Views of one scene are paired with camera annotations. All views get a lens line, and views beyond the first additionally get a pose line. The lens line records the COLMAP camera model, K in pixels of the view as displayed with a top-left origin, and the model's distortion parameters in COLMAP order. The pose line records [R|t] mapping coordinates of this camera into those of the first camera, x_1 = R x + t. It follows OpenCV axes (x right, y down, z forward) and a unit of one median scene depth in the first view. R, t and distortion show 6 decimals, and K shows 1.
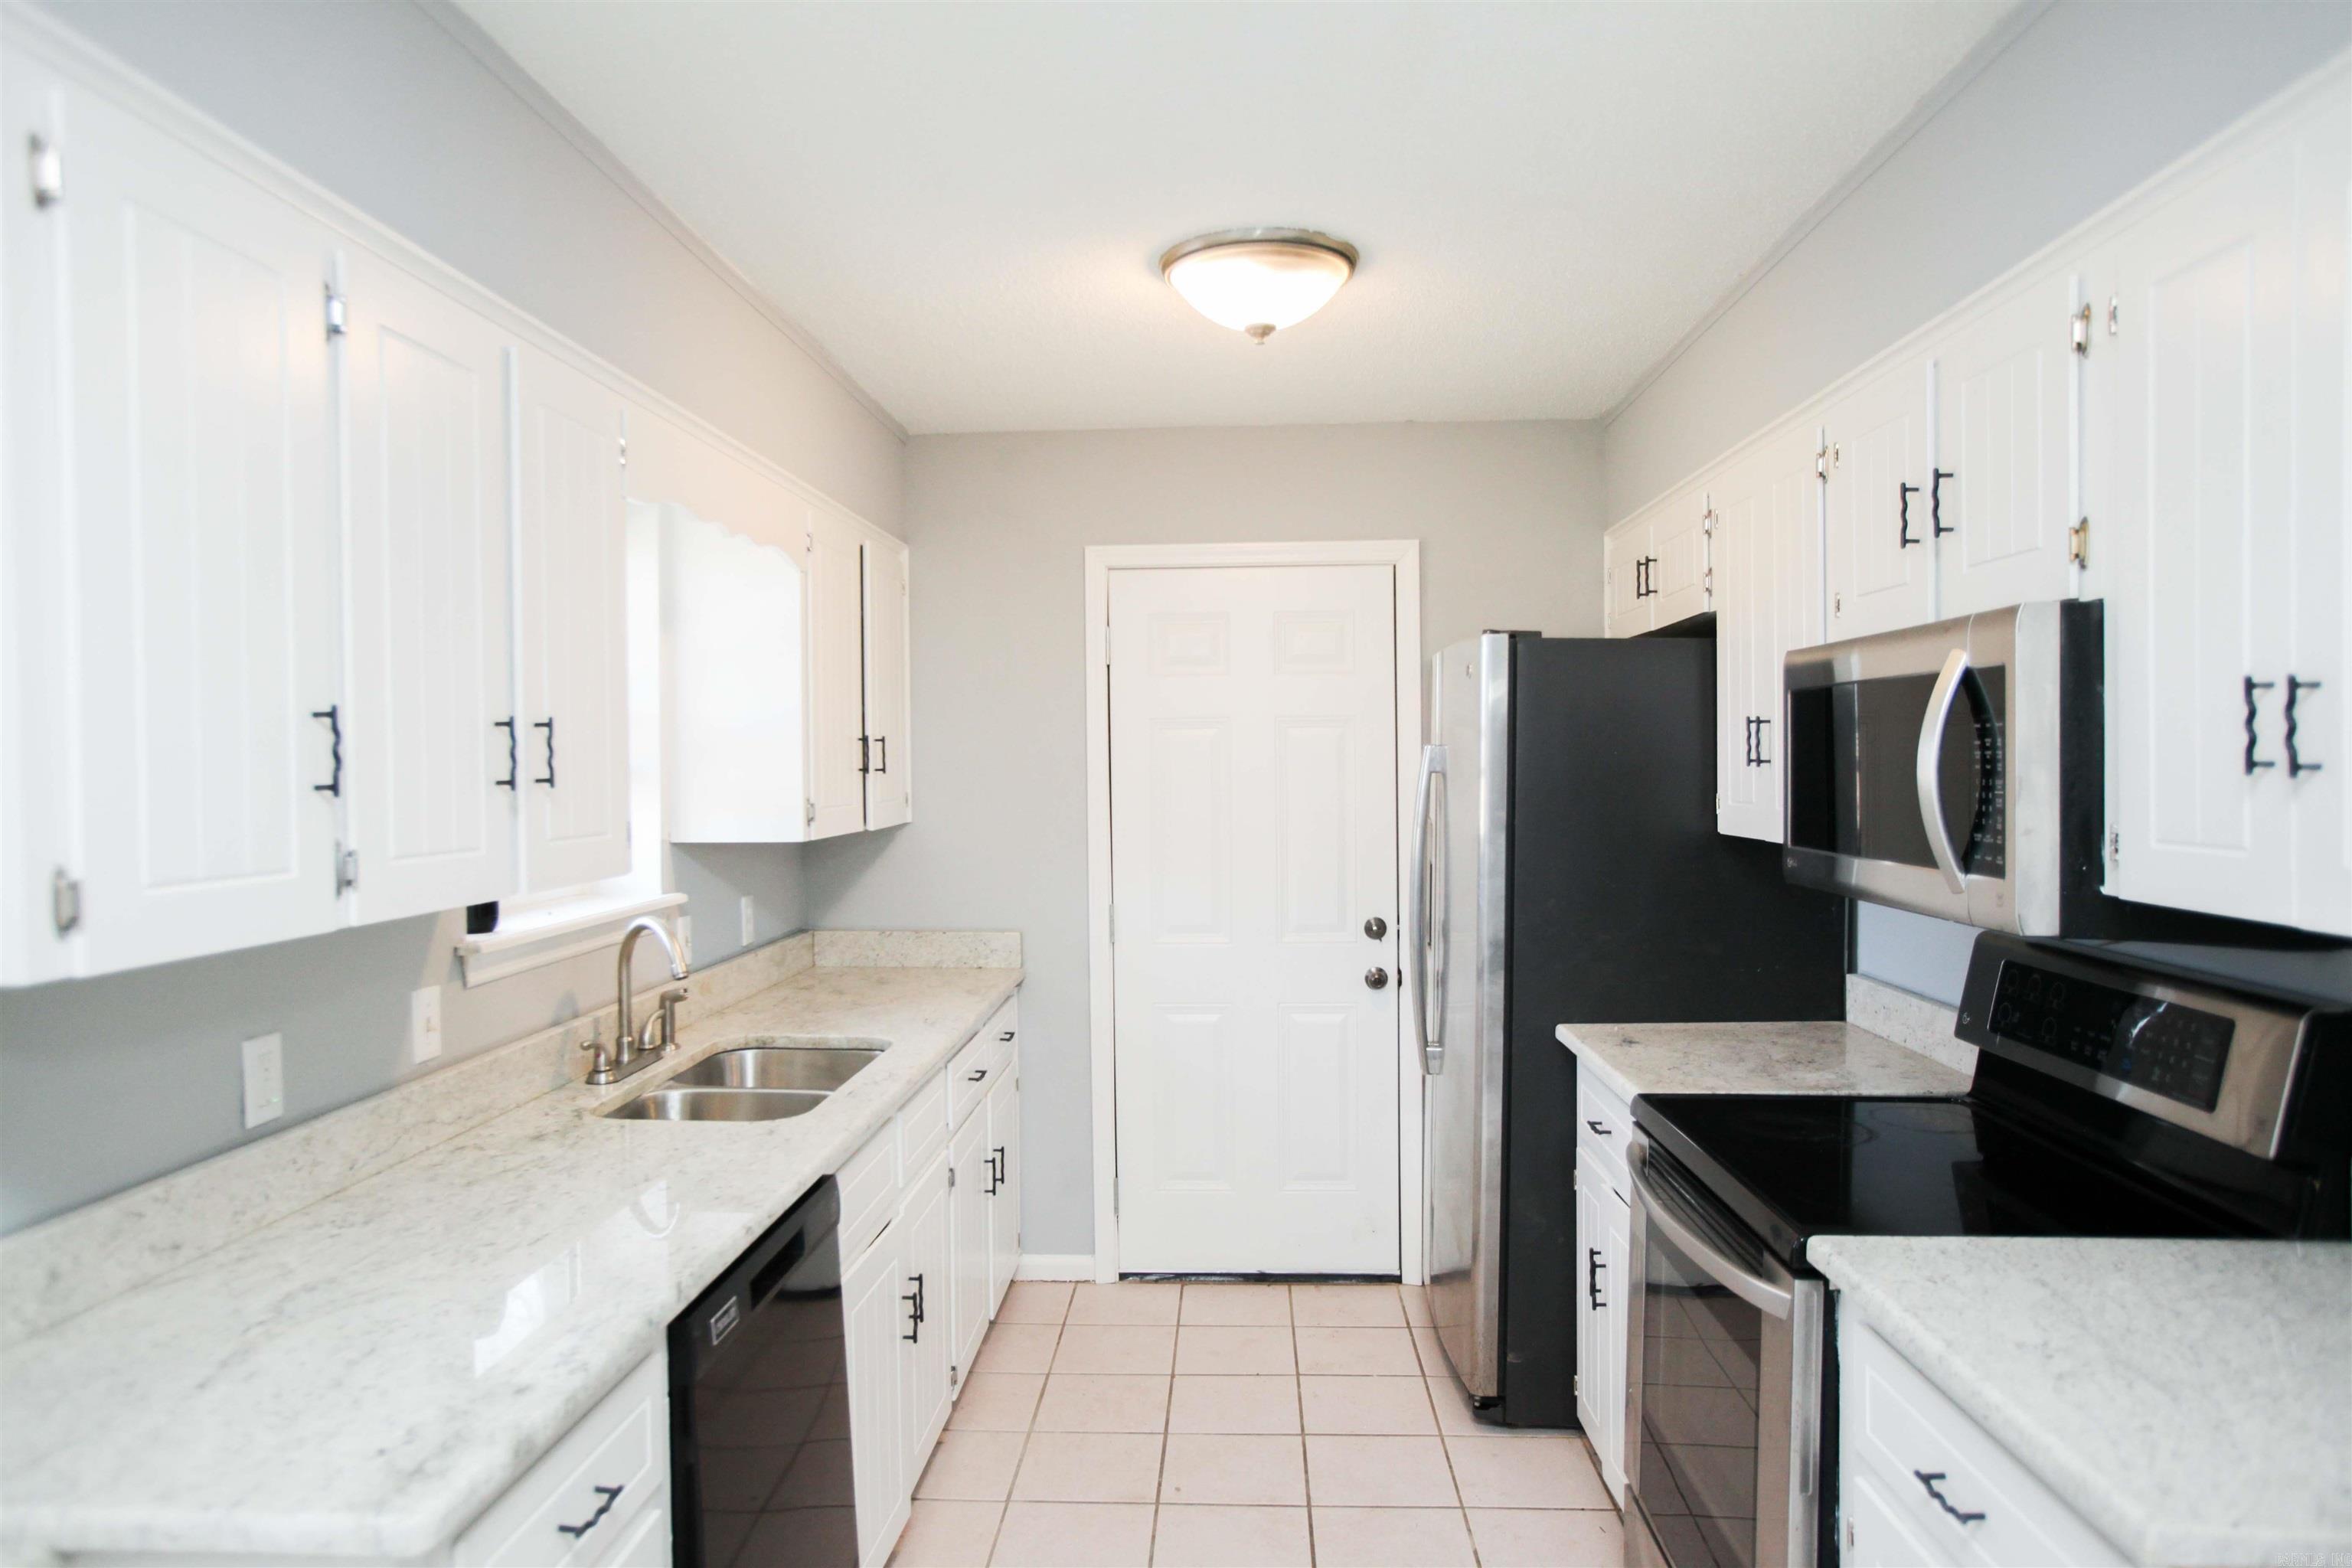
lens RADIAL K [[1430.6, 0, 1175.4], [0, 1430.6, 822.7], [0, 0, 1]] dist [-0.039035, 0.000802]
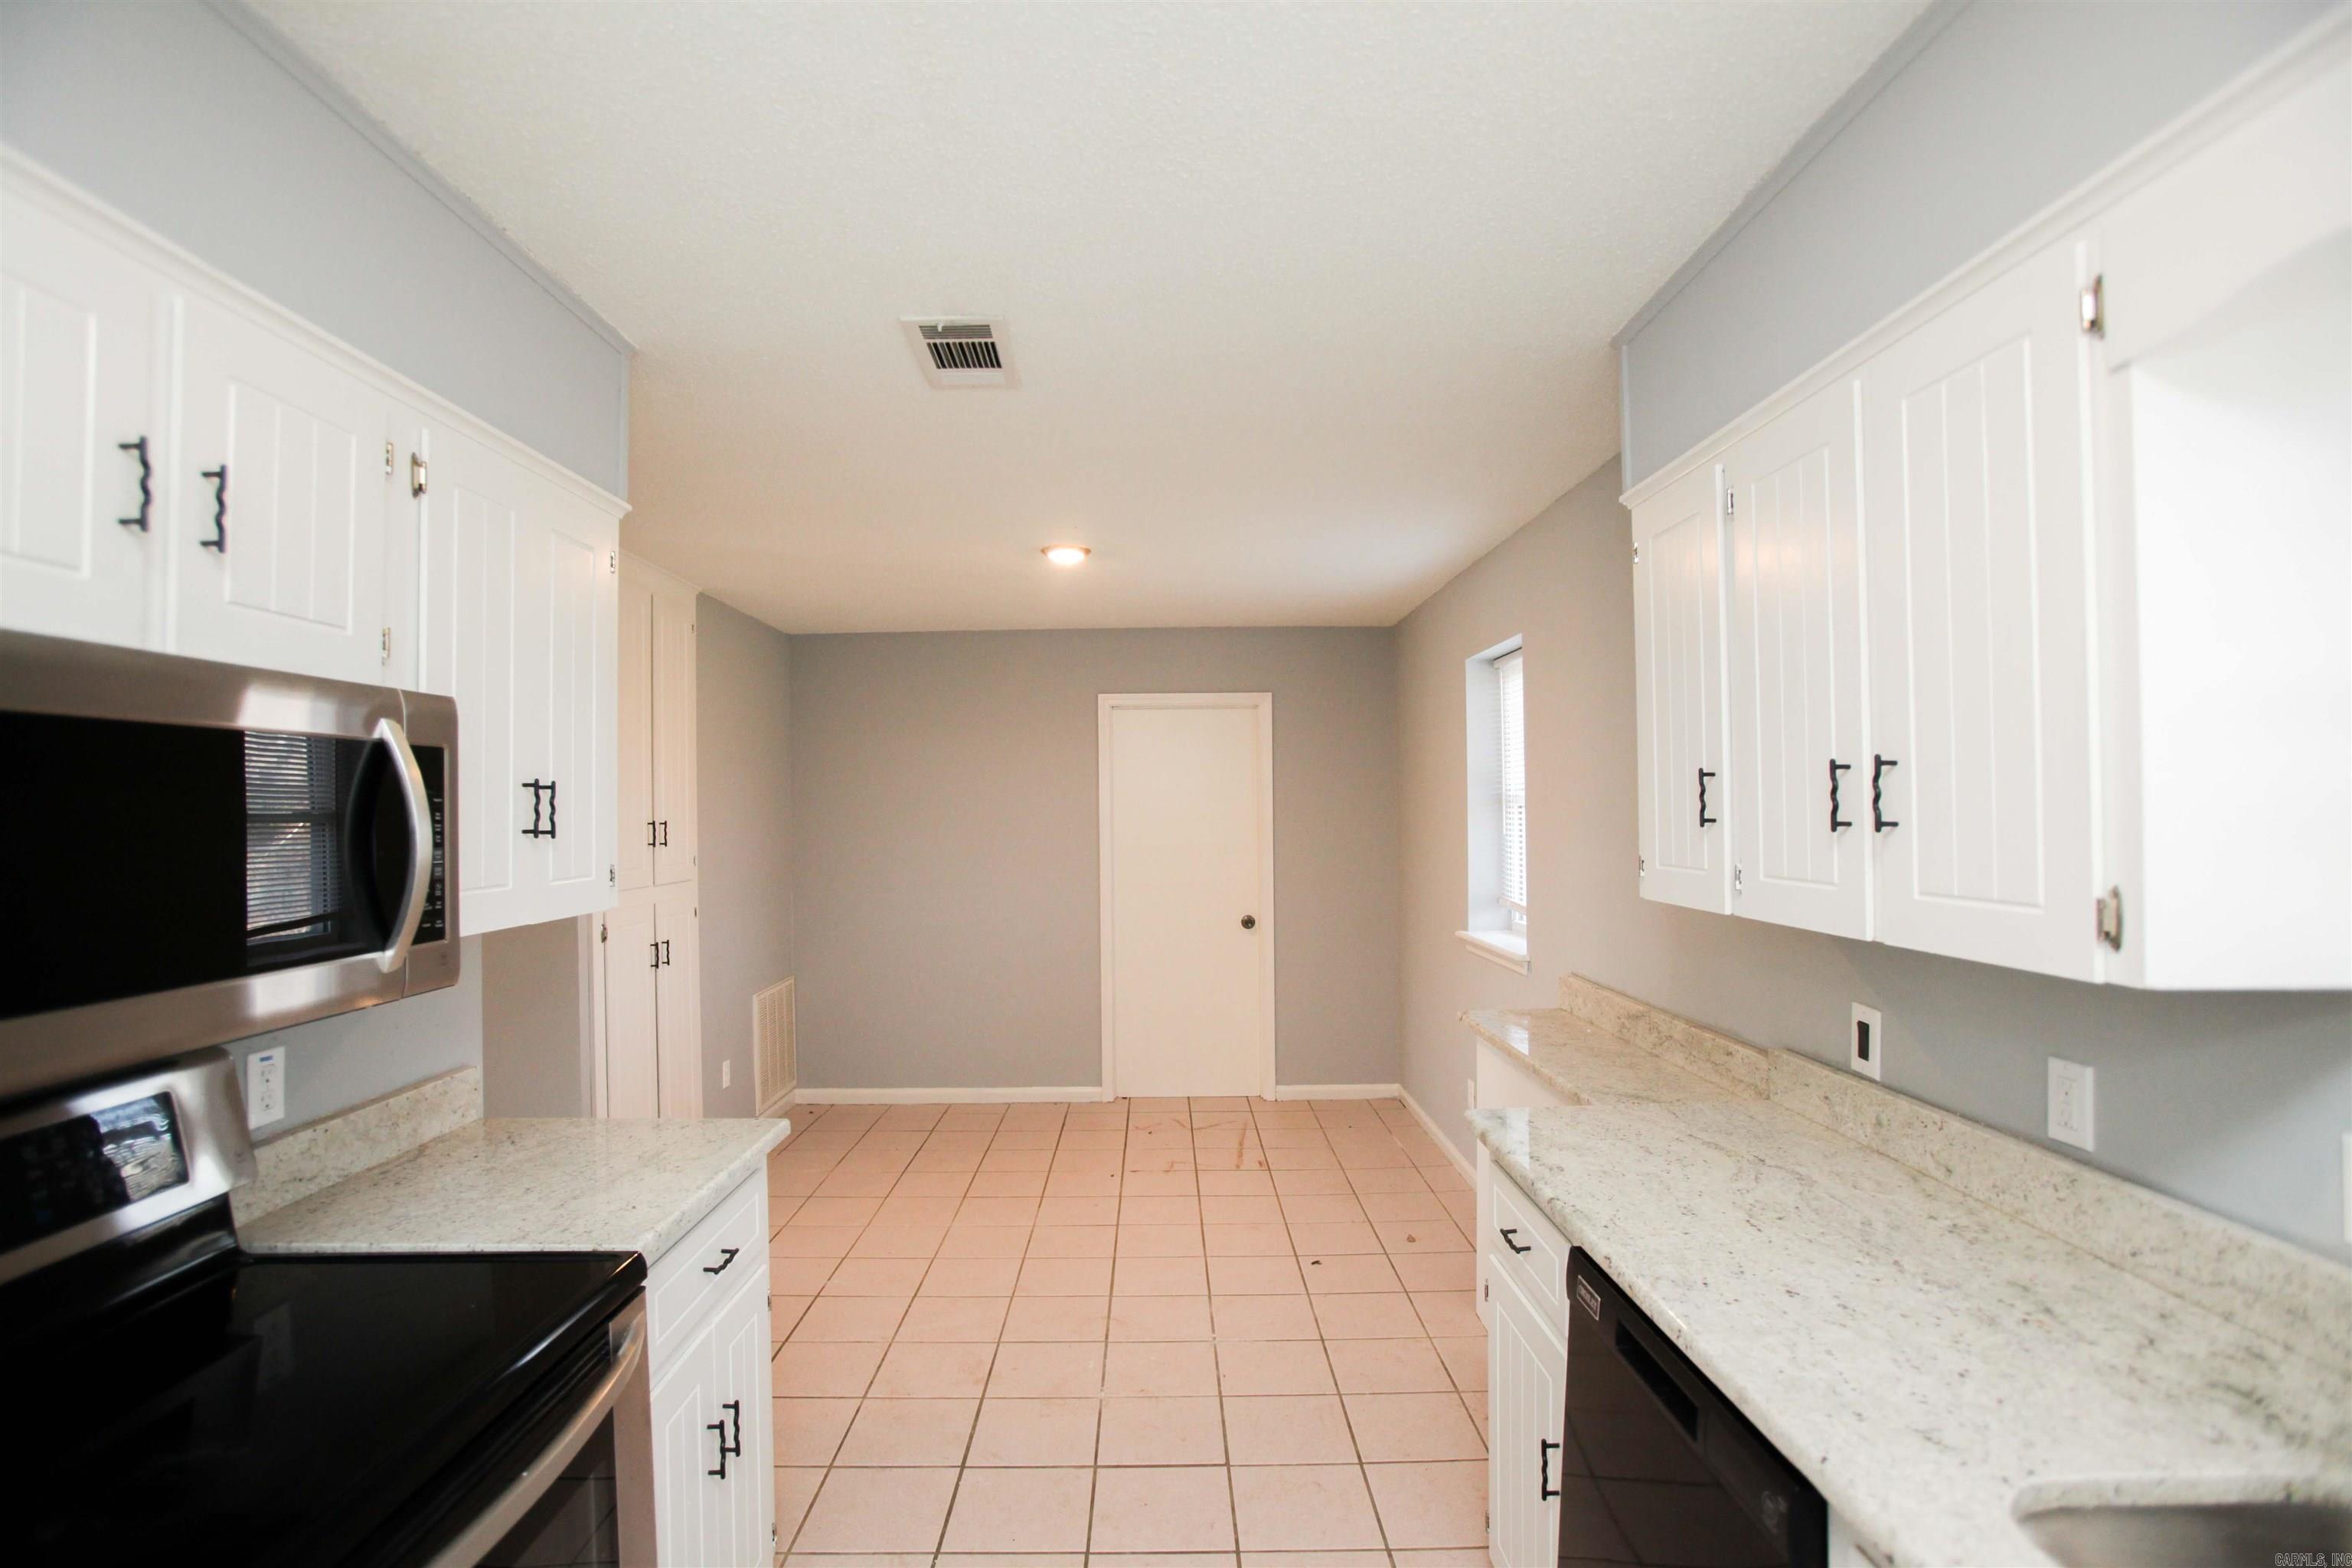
lens RADIAL K [[1093.5, 0, 1176.0], [0, 1093.5, 784.0], [0, 0, 1]] dist [-0.053999, 0.000145]
pose [[-0.997632, 0.019767, -0.065879, 0.043870], [0.018454, 0.999620, 0.020478, -0.060655], [0.066259, 0.019214, -0.997617, 1.273609]]
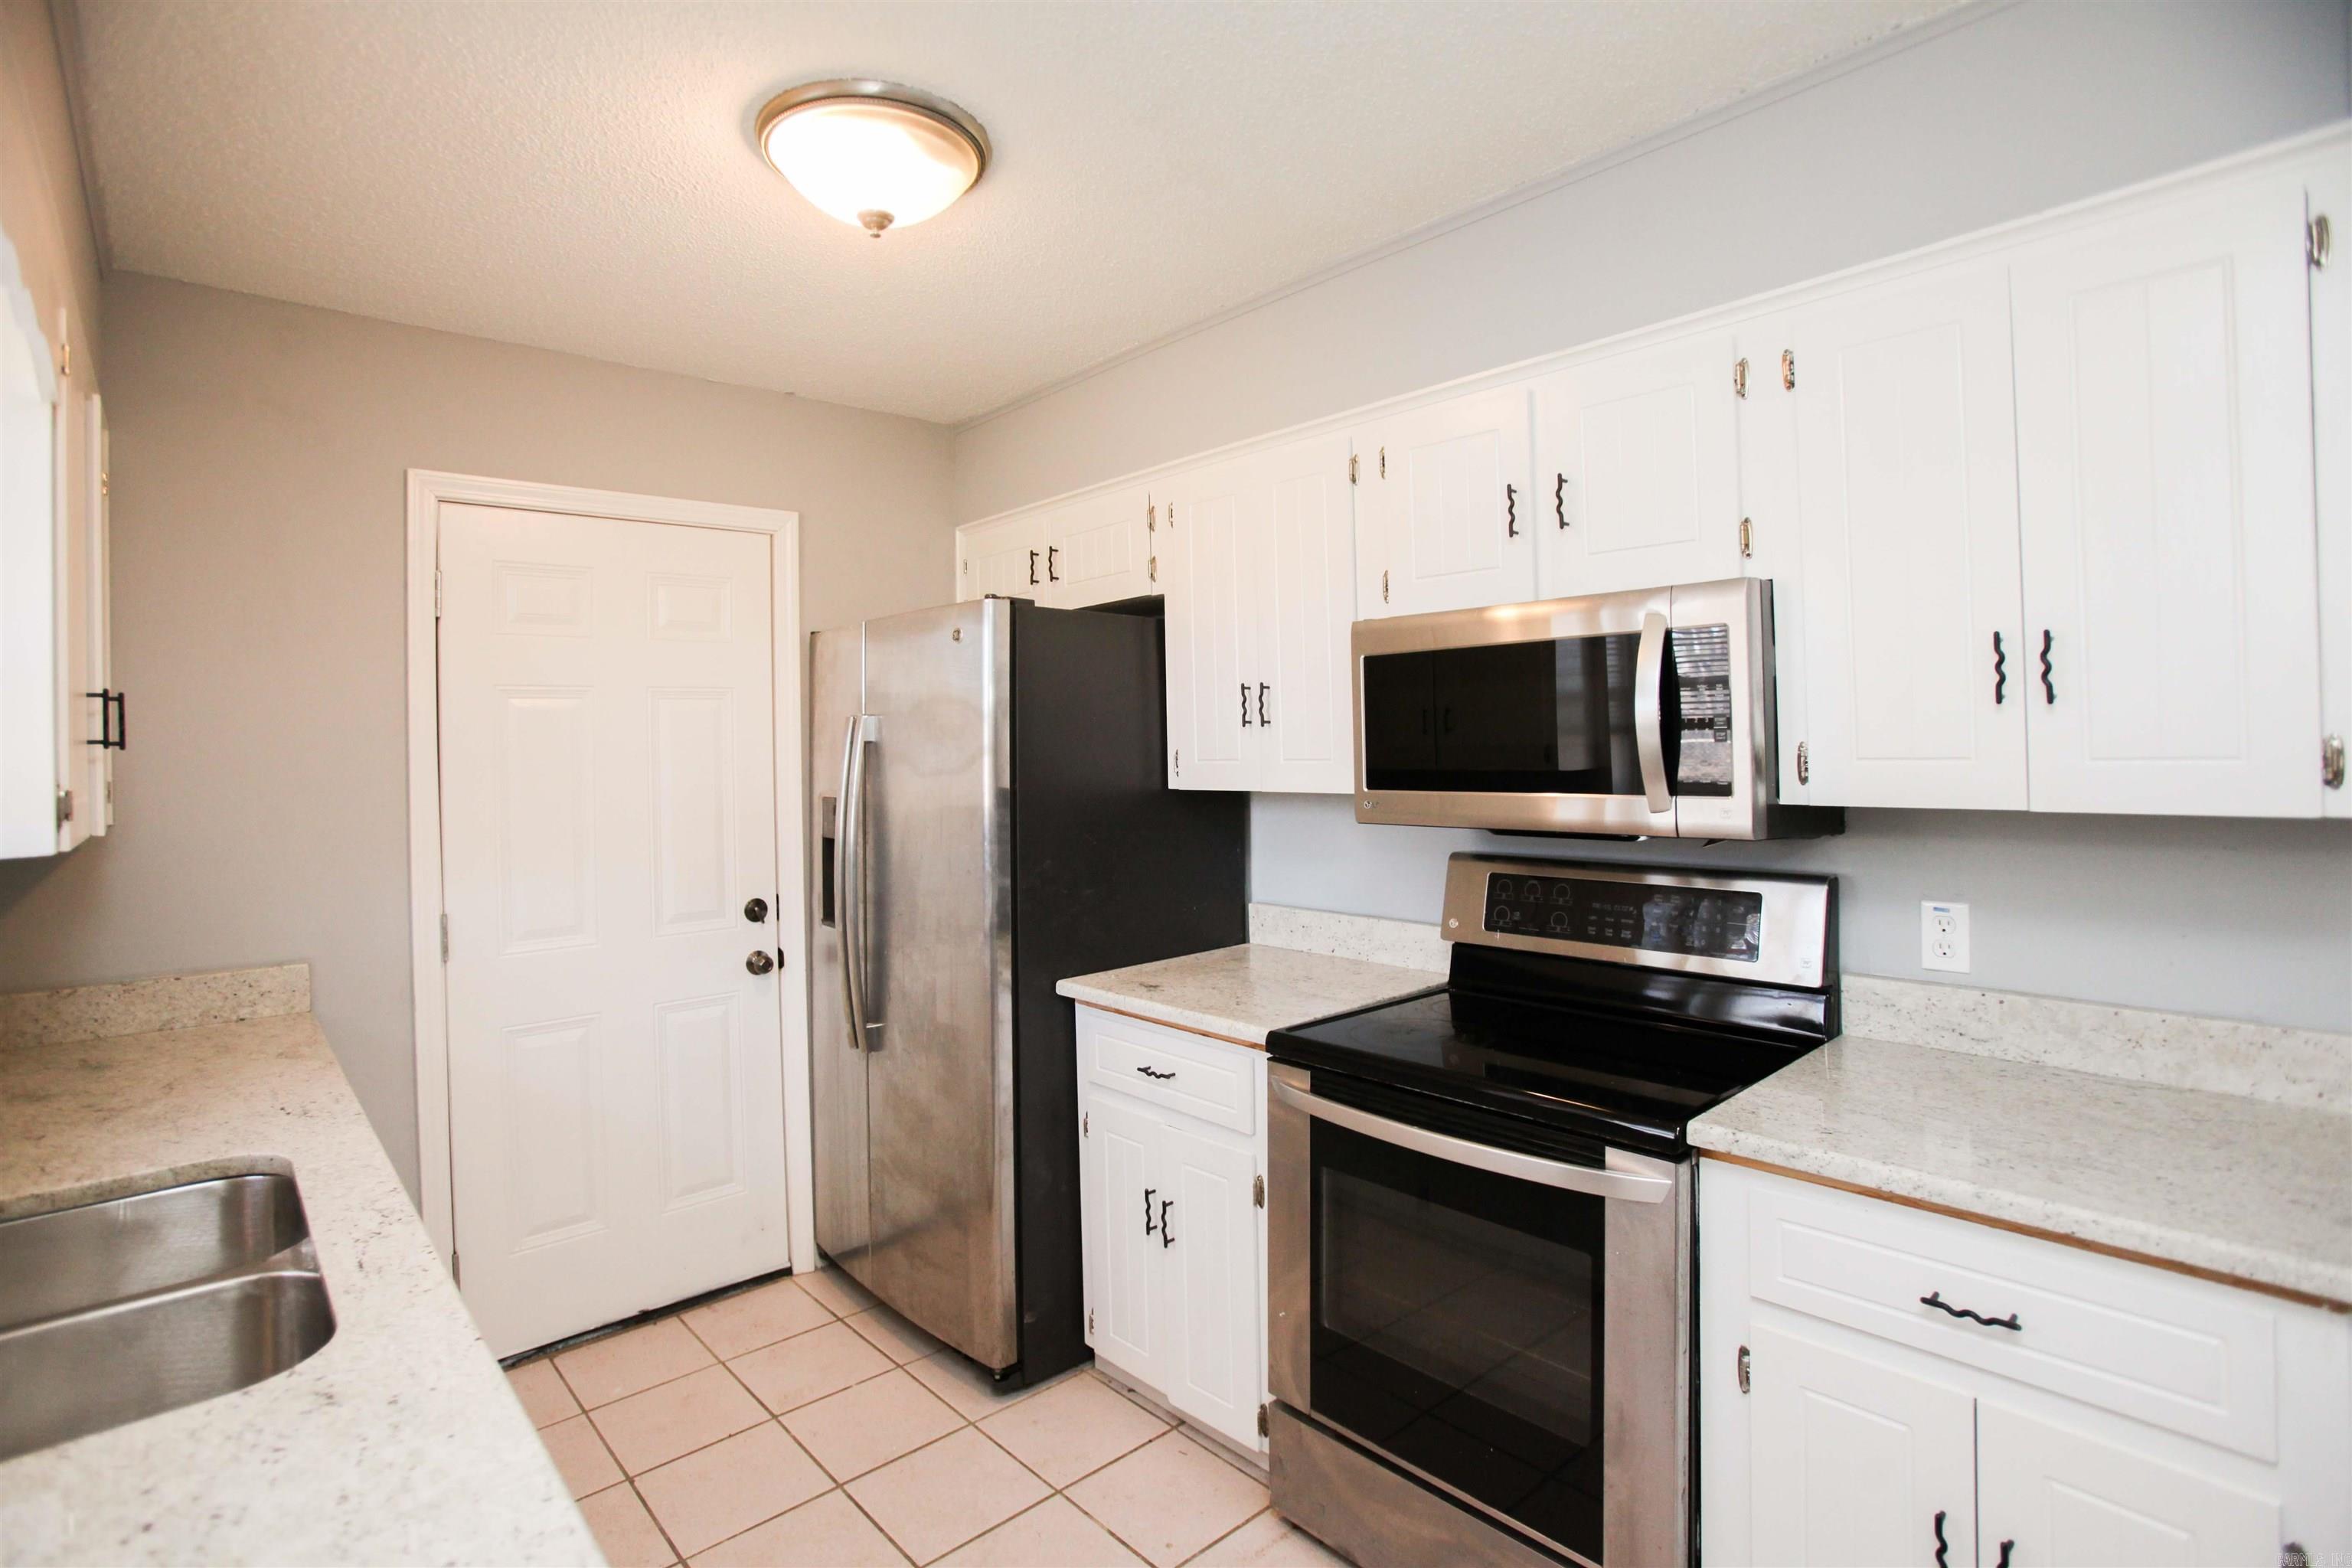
lens RADIAL K [[1134.0, 0, 1168.2], [0, 1134.0, 744.8], [0, 0, 1]] dist [-0.070722, 0.019048]
pose [[0.709448, -0.007374, 0.704719, -0.311638], [0.045058, 0.998374, -0.034913, 0.003728], [-0.703315, 0.056523, 0.708627, 0.440817]]
